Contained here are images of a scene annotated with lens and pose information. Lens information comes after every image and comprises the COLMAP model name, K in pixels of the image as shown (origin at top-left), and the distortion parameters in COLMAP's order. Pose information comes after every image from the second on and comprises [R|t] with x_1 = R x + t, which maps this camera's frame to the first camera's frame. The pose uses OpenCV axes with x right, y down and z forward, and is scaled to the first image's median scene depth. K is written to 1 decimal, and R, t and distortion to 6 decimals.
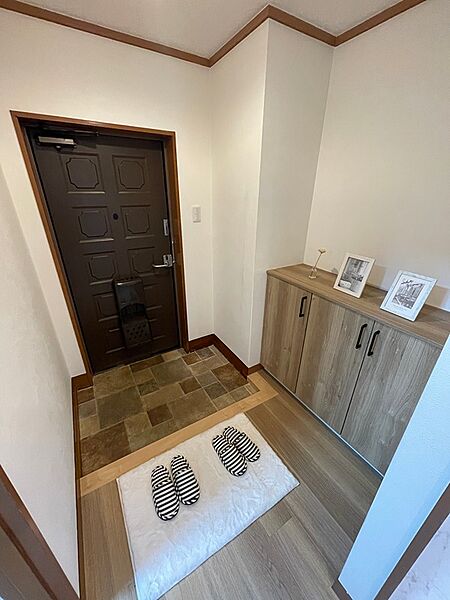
lens RADIAL K [[242.9, 0, 226.9], [0, 242.9, 297.8], [0, 0, 1]] dist [-0.001634, -0.000260]
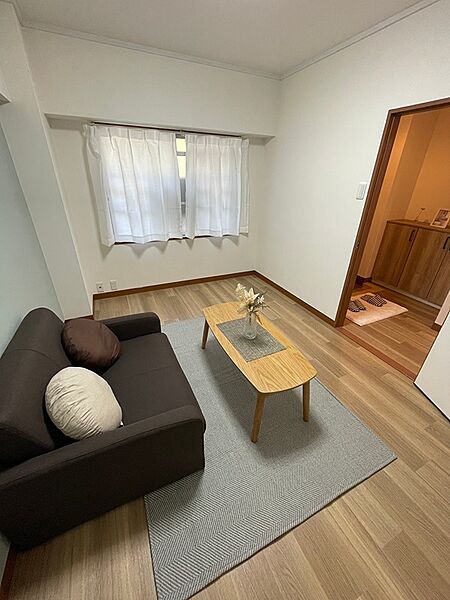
lens RADIAL K [[242.9, 0, 226.9], [0, 242.9, 297.8], [0, 0, 1]] dist [-0.001634, -0.000260]
pose [[0.994035, 0.057882, -0.092437, -0.971675], [-0.053842, 0.997507, 0.045615, 0.526487], [0.094847, -0.040365, 0.994673, -1.149747]]
